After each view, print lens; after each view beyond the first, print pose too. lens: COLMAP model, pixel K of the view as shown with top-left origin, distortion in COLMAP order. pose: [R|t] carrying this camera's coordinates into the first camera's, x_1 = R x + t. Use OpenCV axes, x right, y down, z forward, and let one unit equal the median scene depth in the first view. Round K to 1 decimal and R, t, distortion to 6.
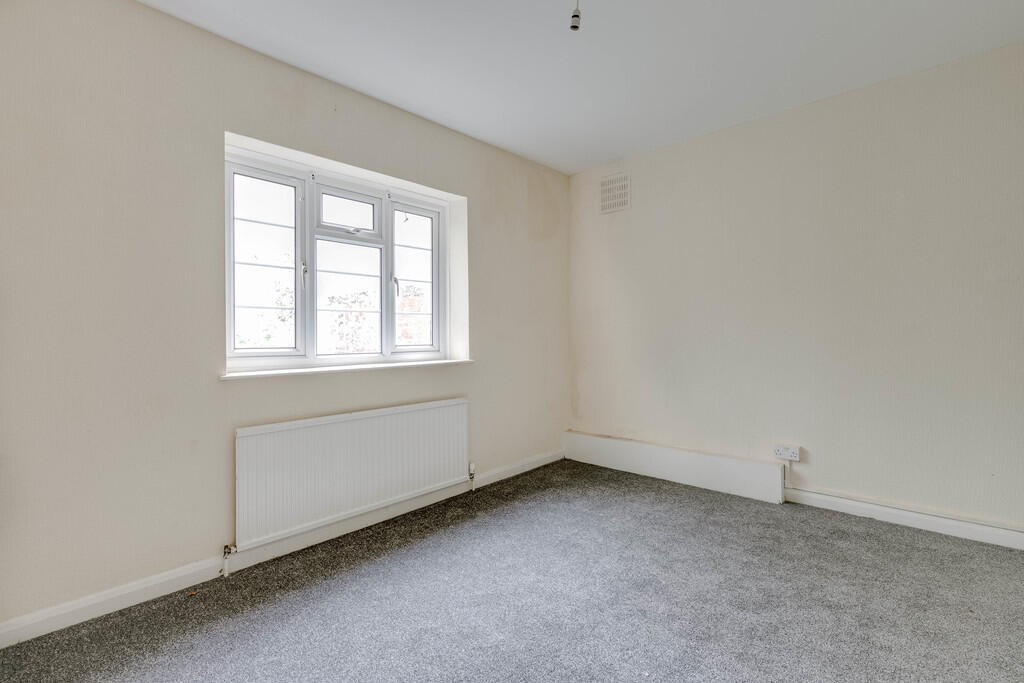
lens RADIAL K [[466.8, 0, 511.6], [0, 466.8, 329.3], [0, 0, 1]] dist [0.024642, -0.000068]
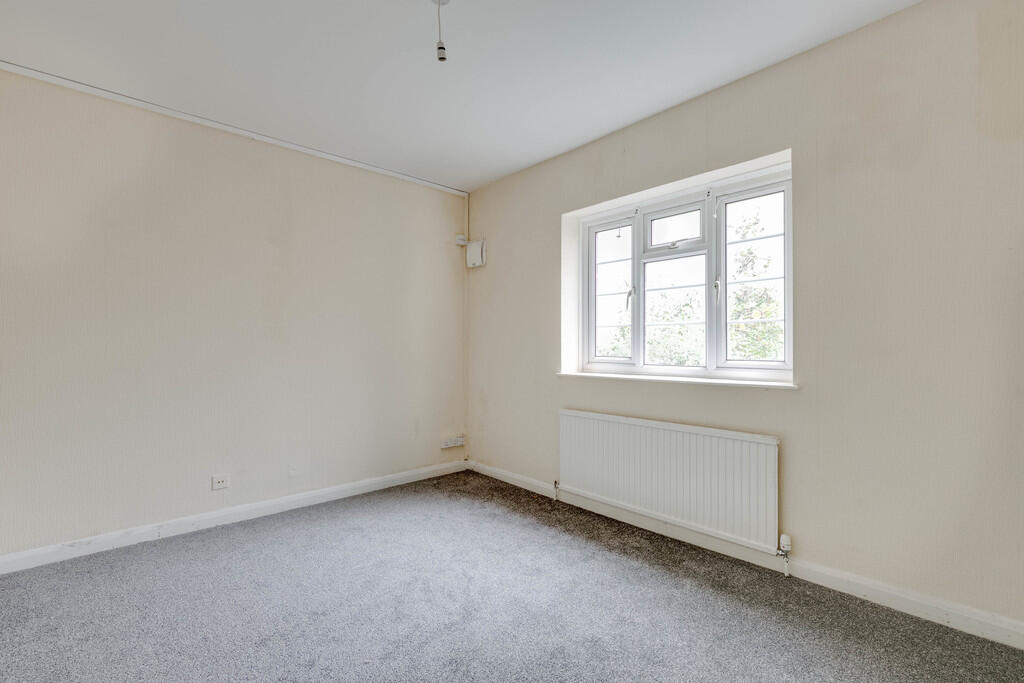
lens RADIAL K [[460.7, 0, 515.4], [0, 460.7, 343.5], [0, 0, 1]] dist [0.002249, -0.000235]
pose [[-0.066292, -0.004982, -0.997788, 0.702466], [0.006553, 0.999964, -0.005429, 0.007133], [0.997779, -0.006899, -0.066257, 0.738103]]
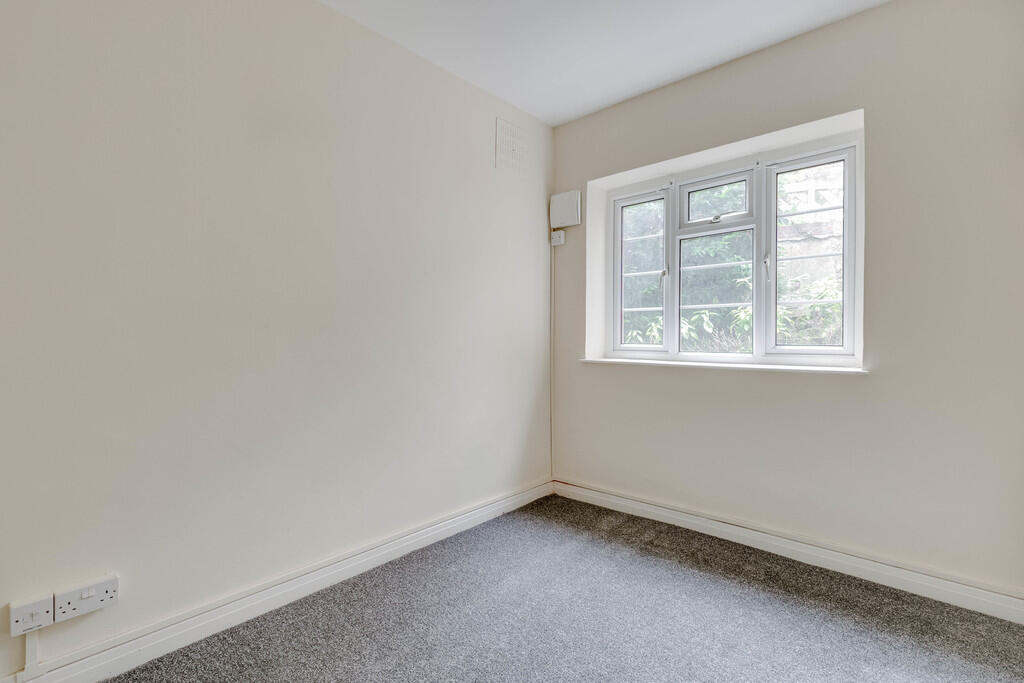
lens RADIAL K [[460.0, 0, 548.8], [0, 460.0, 342.9], [0, 0, 1]] dist [0.029834, 0.000069]
pose [[0.091453, 0.020463, -0.995599, 0.565427], [0.021236, 0.999521, 0.022494, 0.006518], [0.995583, -0.023200, 0.090975, 0.594816]]
